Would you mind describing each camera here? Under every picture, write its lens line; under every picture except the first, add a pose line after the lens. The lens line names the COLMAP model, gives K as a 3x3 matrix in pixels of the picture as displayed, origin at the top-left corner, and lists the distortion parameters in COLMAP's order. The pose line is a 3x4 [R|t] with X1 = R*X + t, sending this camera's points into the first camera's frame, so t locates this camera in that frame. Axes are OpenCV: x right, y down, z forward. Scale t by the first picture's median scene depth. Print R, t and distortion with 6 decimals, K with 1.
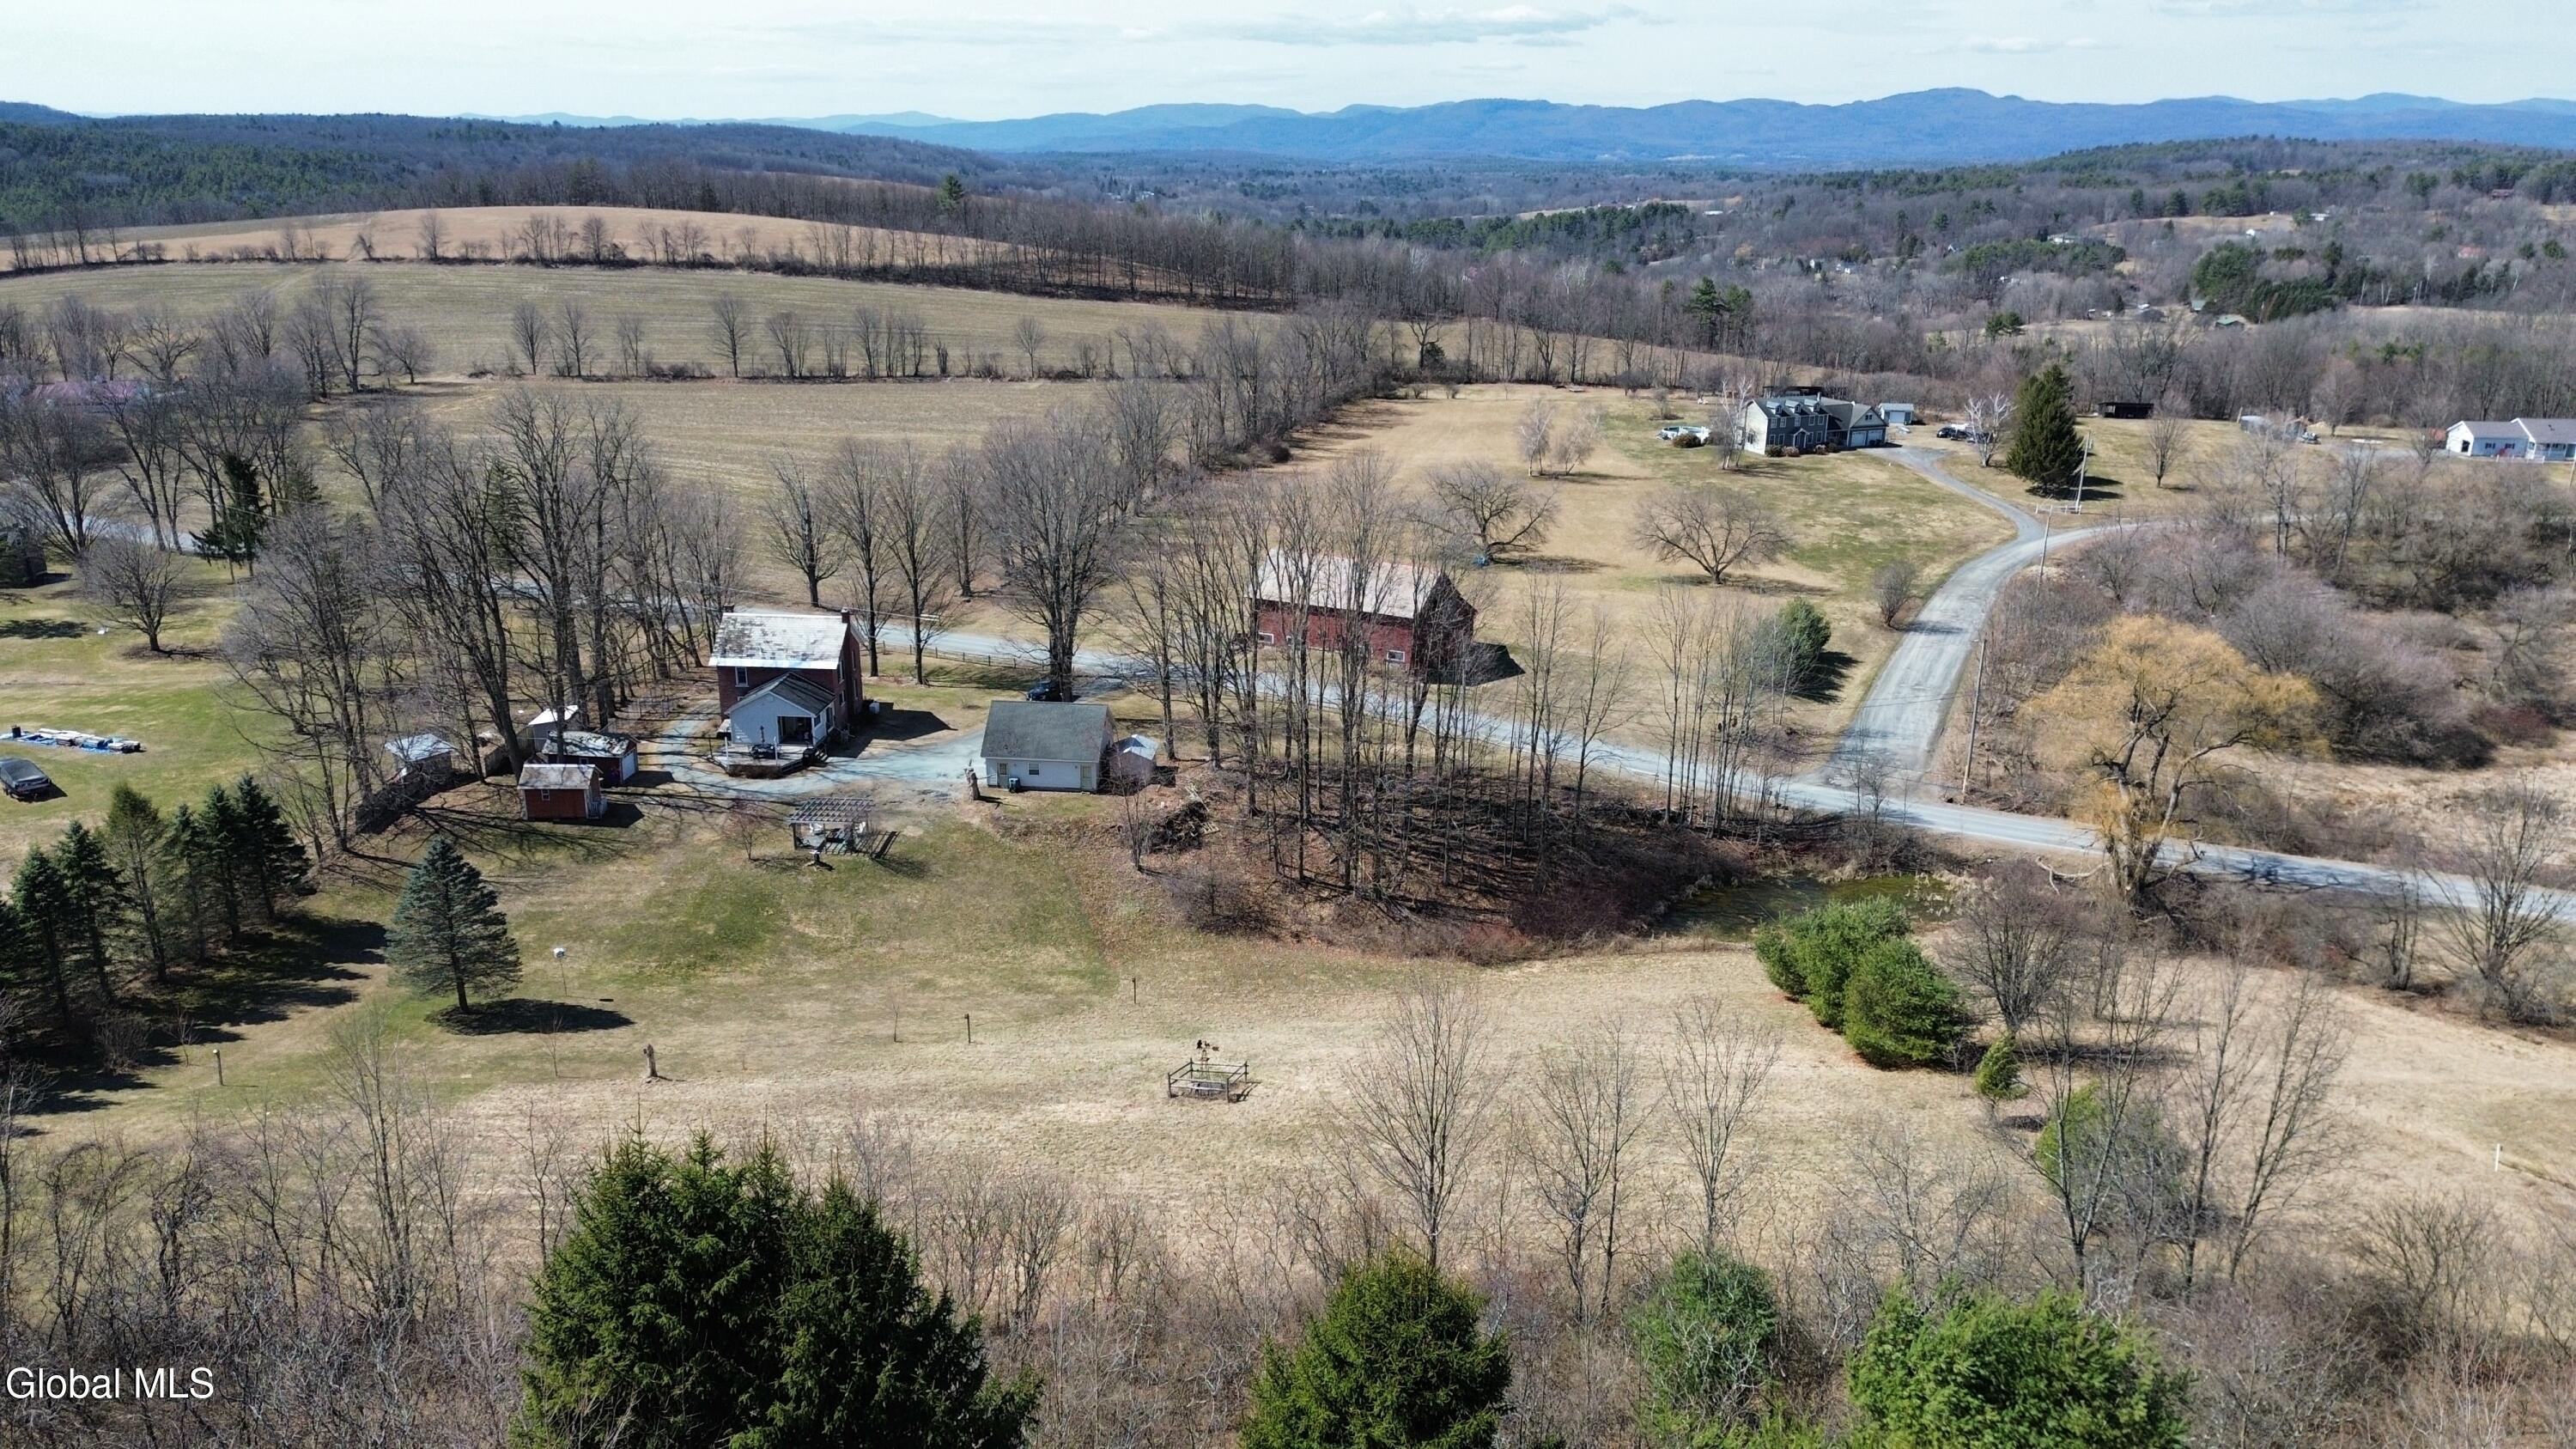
lens RADIAL K [[1821.3, 0, 1288.0], [0, 1821.3, 724.5], [0, 0, 1]] dist [0.093411, -0.104827]
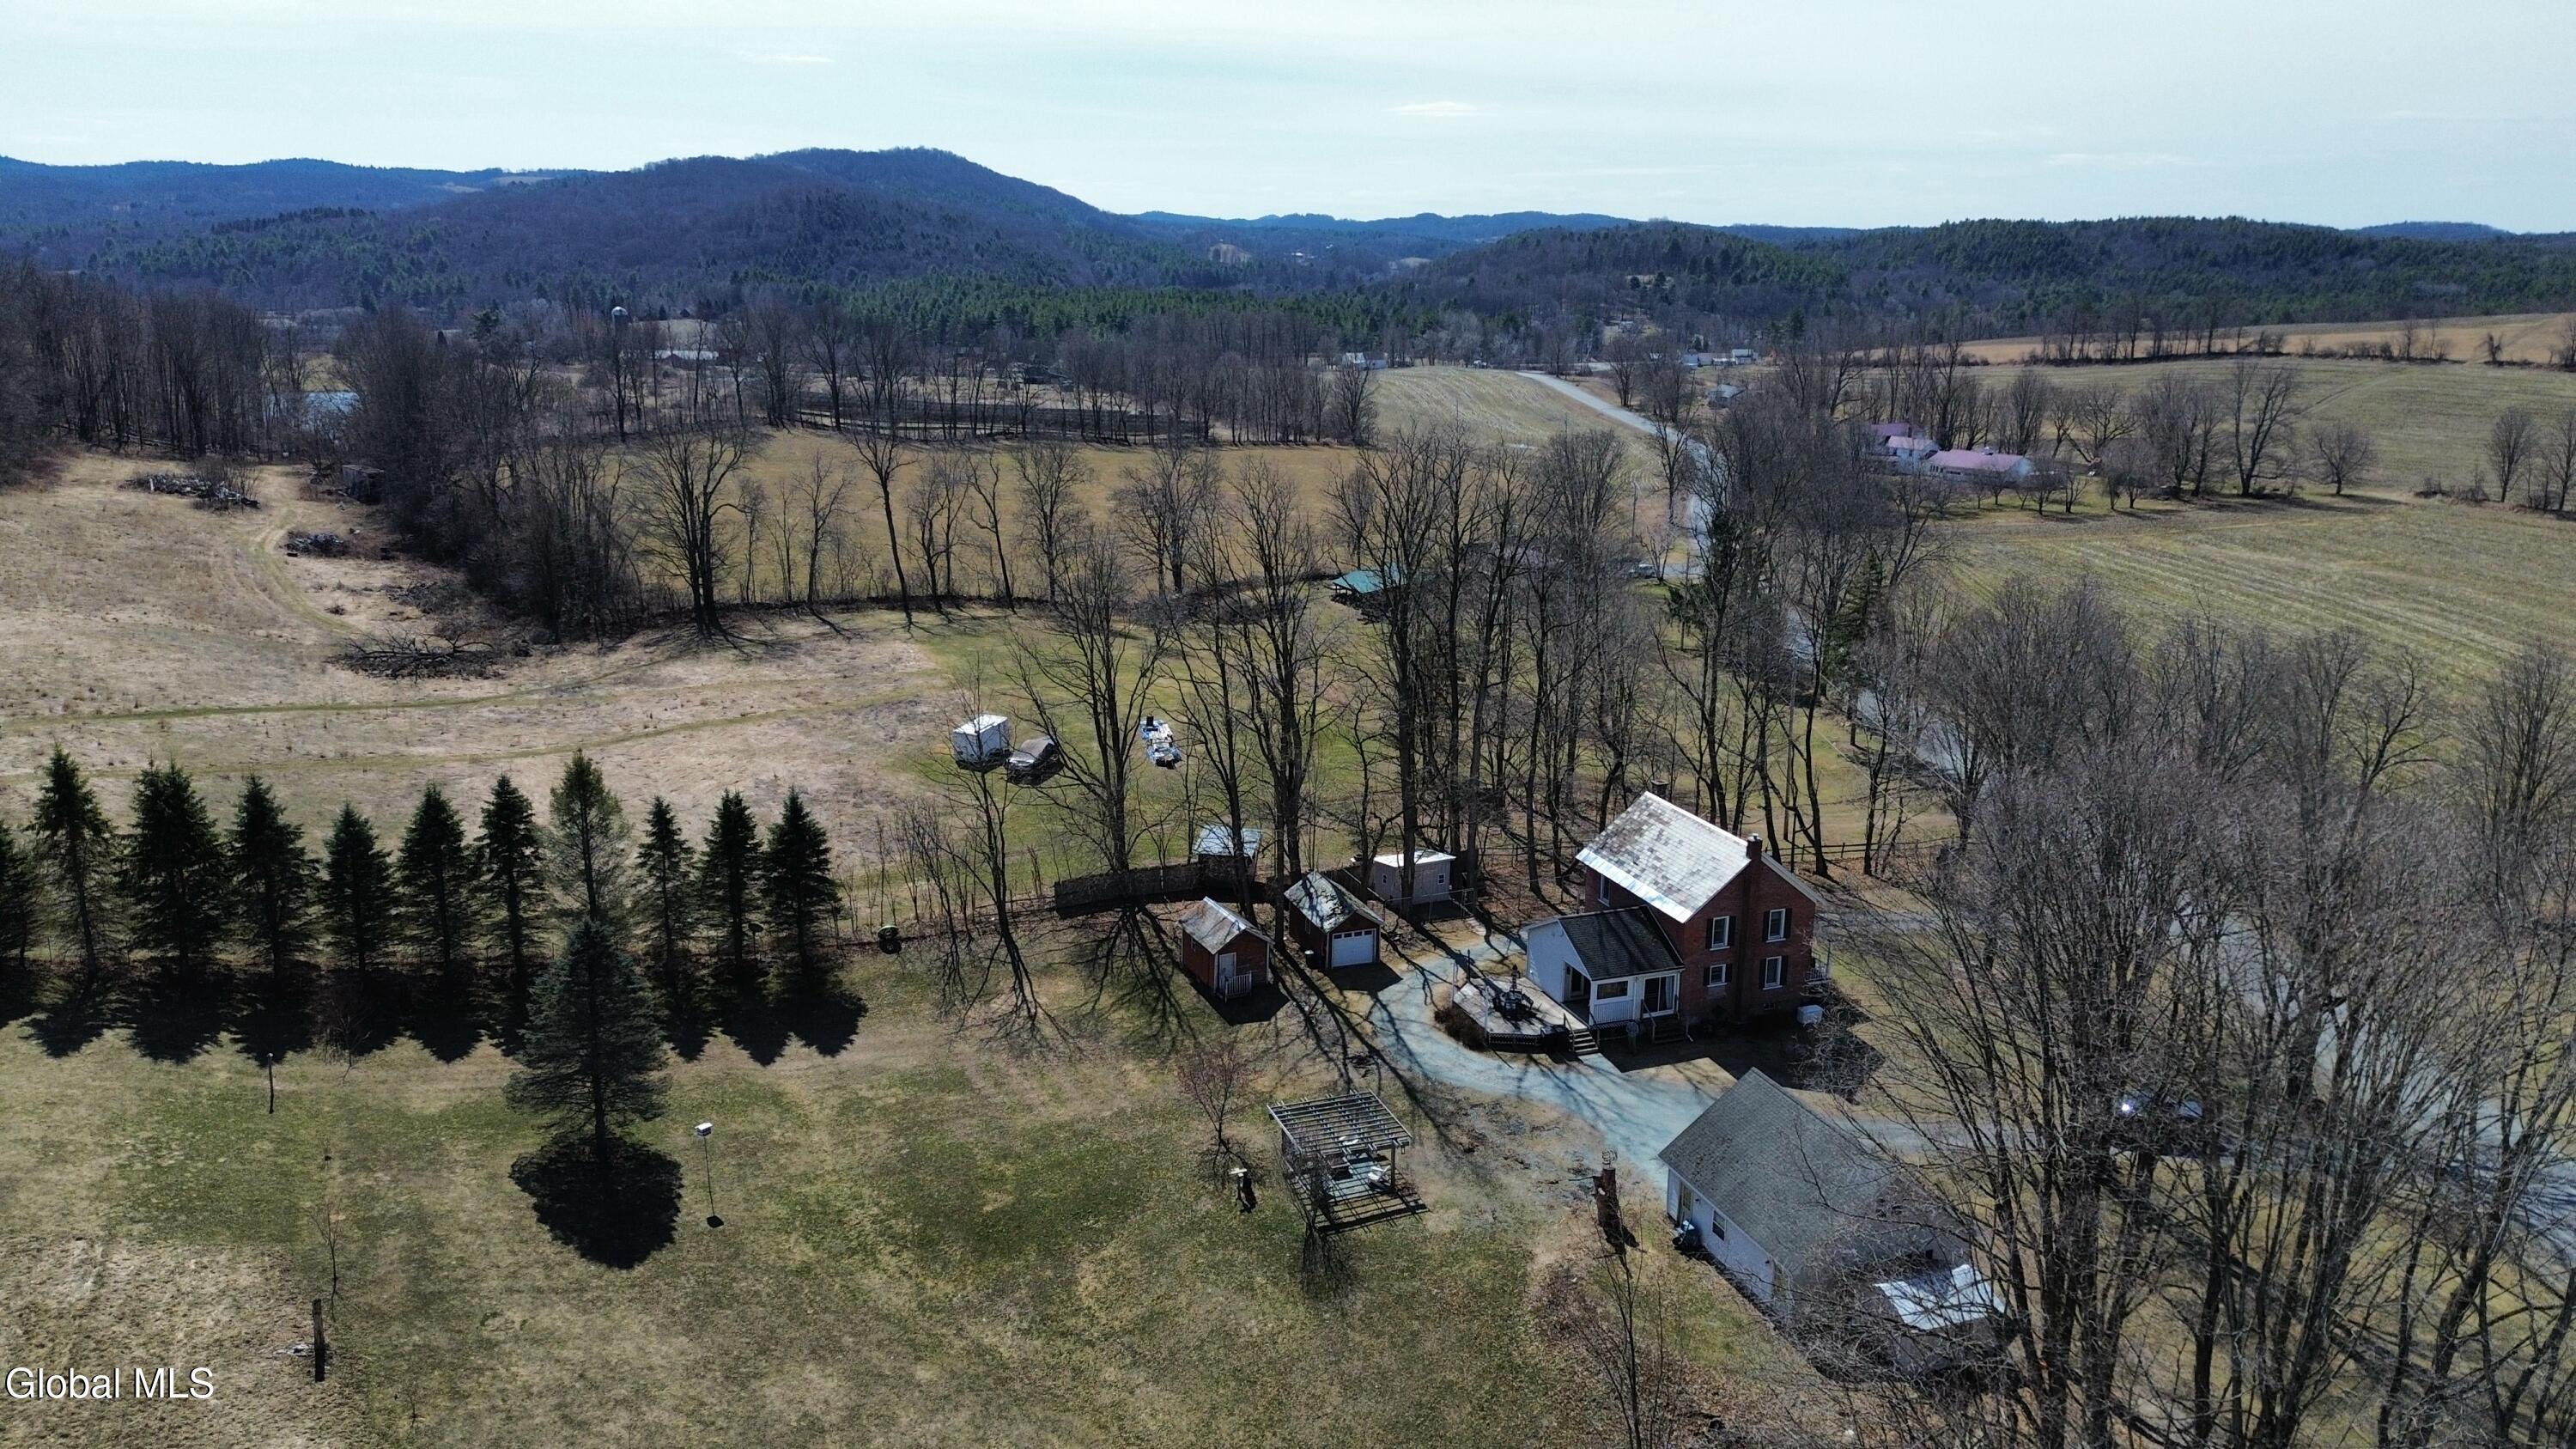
lens RADIAL K [[1821.3, 0, 1288.0], [0, 1821.3, 724.5], [0, 0, 1]] dist [0.093411, -0.104827]
pose [[0.416246, 0.225816, -0.880765, 0.143528], [-0.279692, 0.953501, 0.112283, -0.082672], [0.865166, 0.199605, 0.460050, 0.399070]]
